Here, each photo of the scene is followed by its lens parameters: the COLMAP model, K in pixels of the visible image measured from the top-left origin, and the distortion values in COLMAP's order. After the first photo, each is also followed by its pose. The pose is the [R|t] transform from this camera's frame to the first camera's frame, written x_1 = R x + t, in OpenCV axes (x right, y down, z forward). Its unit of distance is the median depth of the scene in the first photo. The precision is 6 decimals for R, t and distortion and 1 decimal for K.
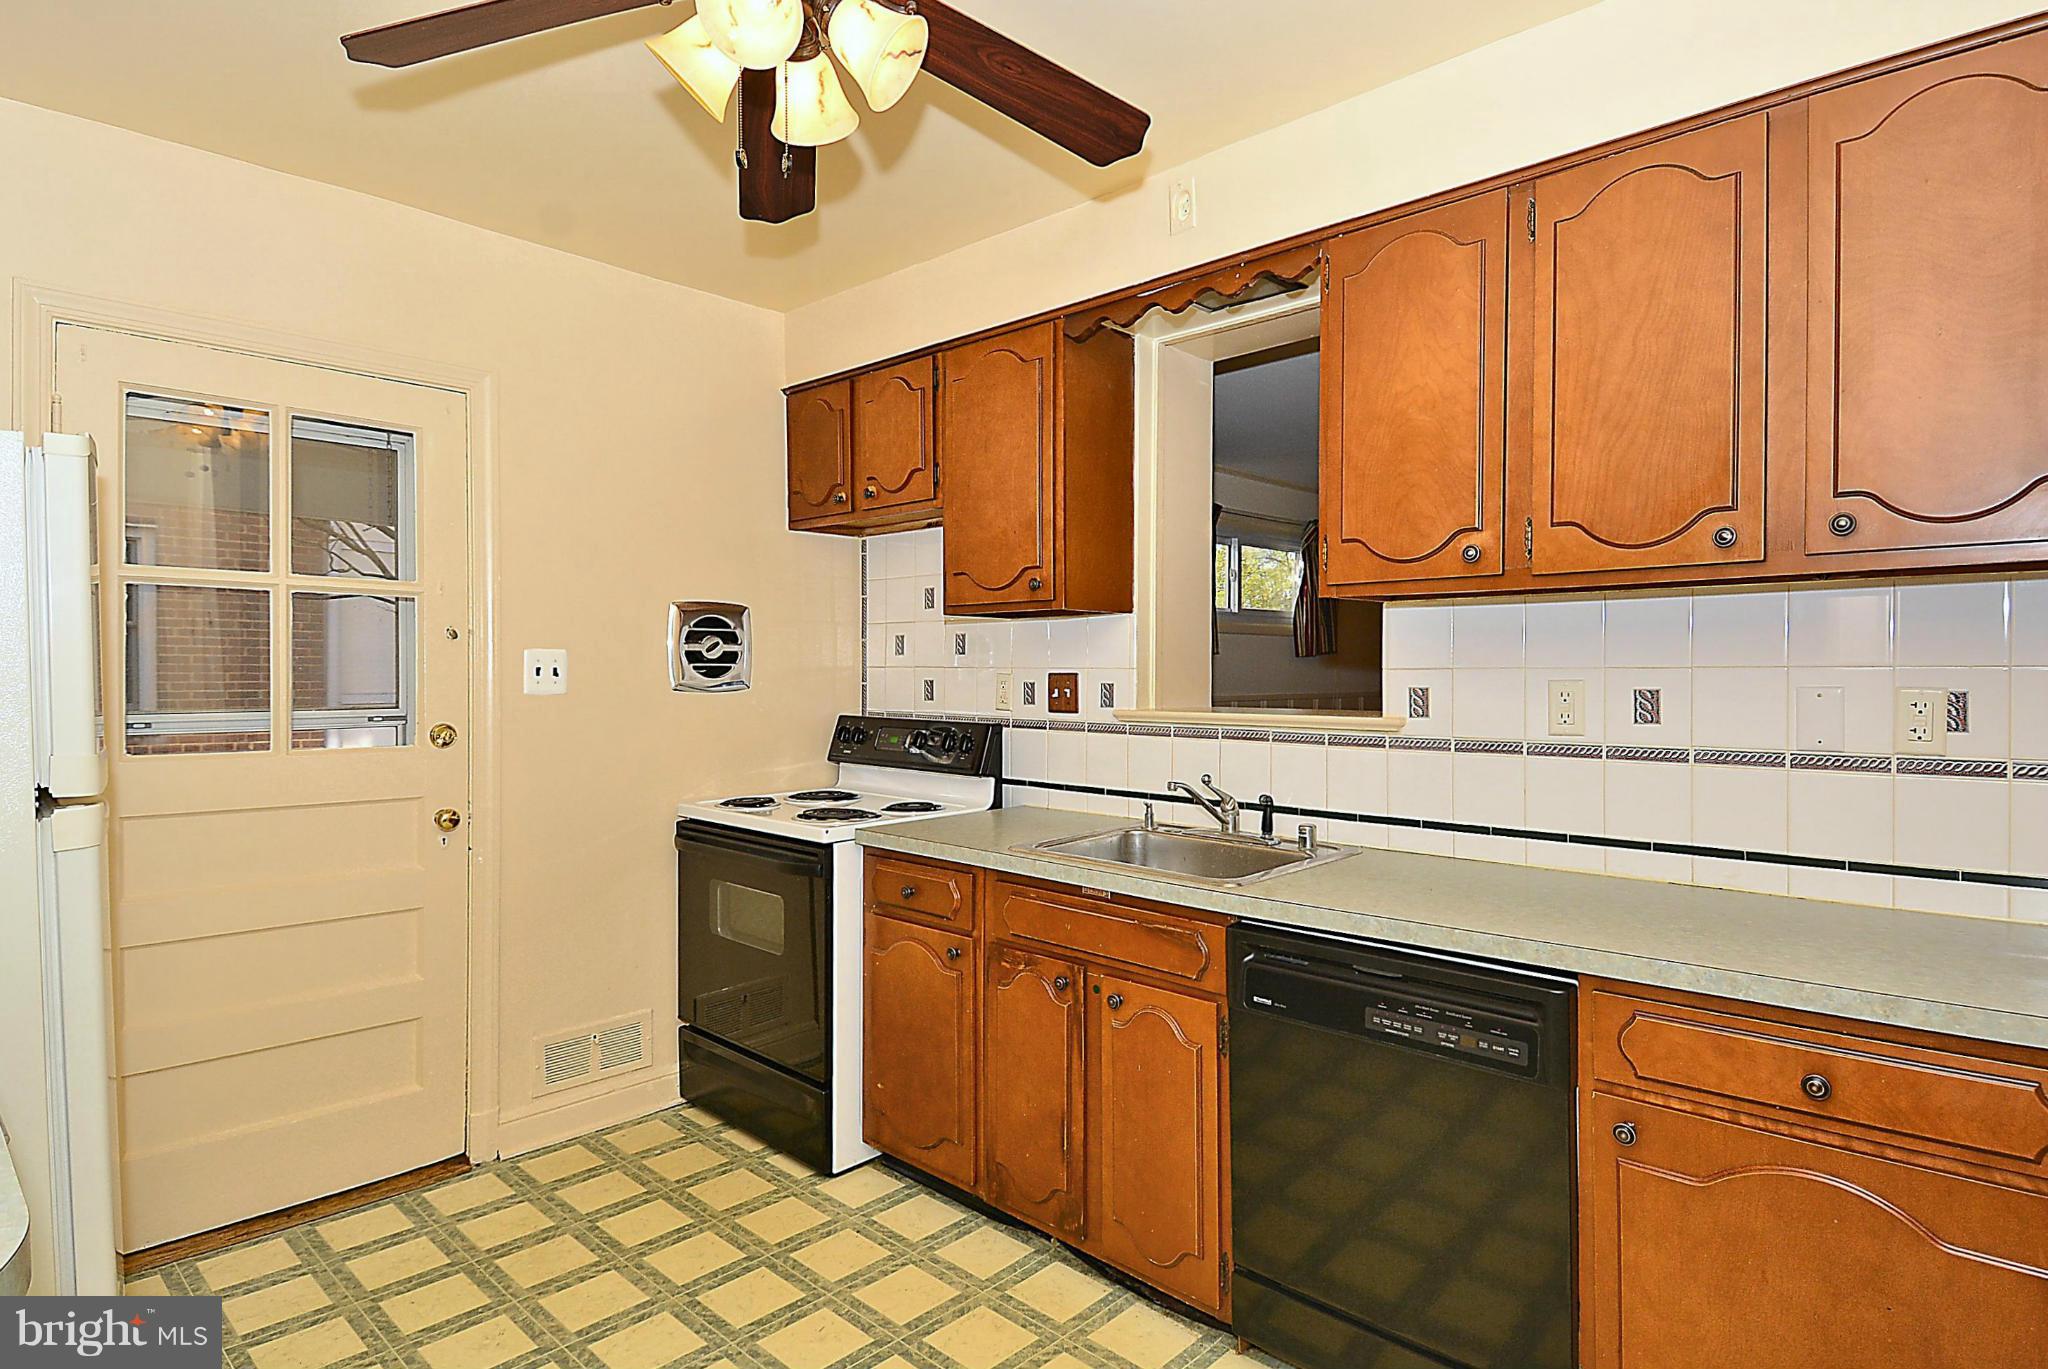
lens RADIAL K [[1109.2, 0, 1025.9], [0, 1109.2, 687.9], [0, 0, 1]] dist [-0.002163, -0.001440]
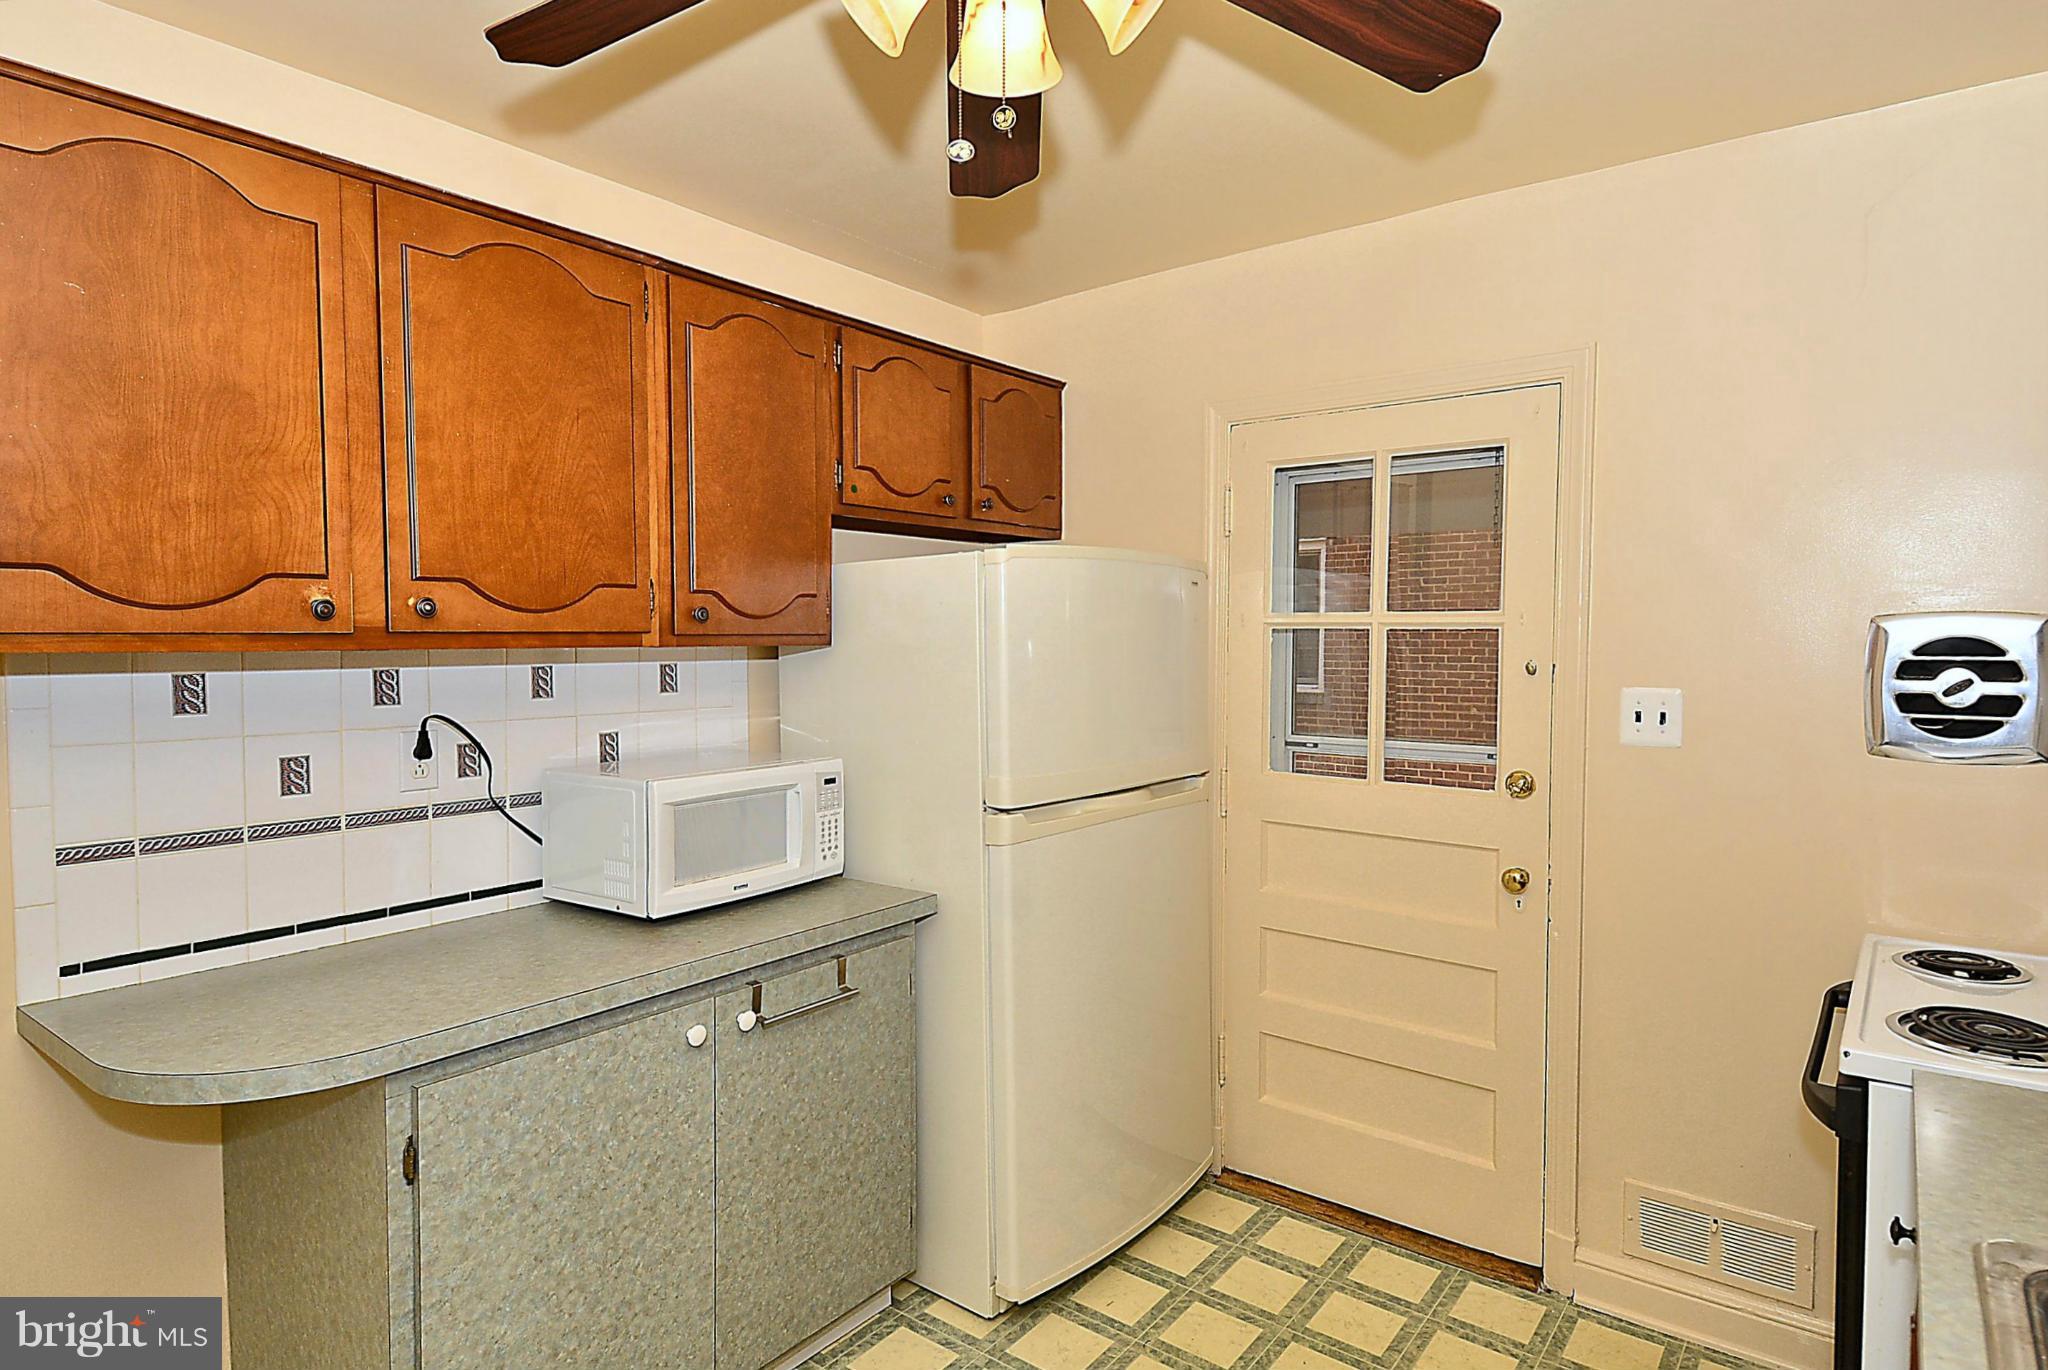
lens RADIAL K [[1109.2, 0, 1027.2], [0, 1109.2, 670.9], [0, 0, 1]] dist [-0.002163, -0.001440]
pose [[0.095763, 0.024952, -0.995091, 0.300107], [-0.015245, 0.999605, 0.023598, -0.059635], [0.995287, 0.012910, 0.096105, 0.509705]]
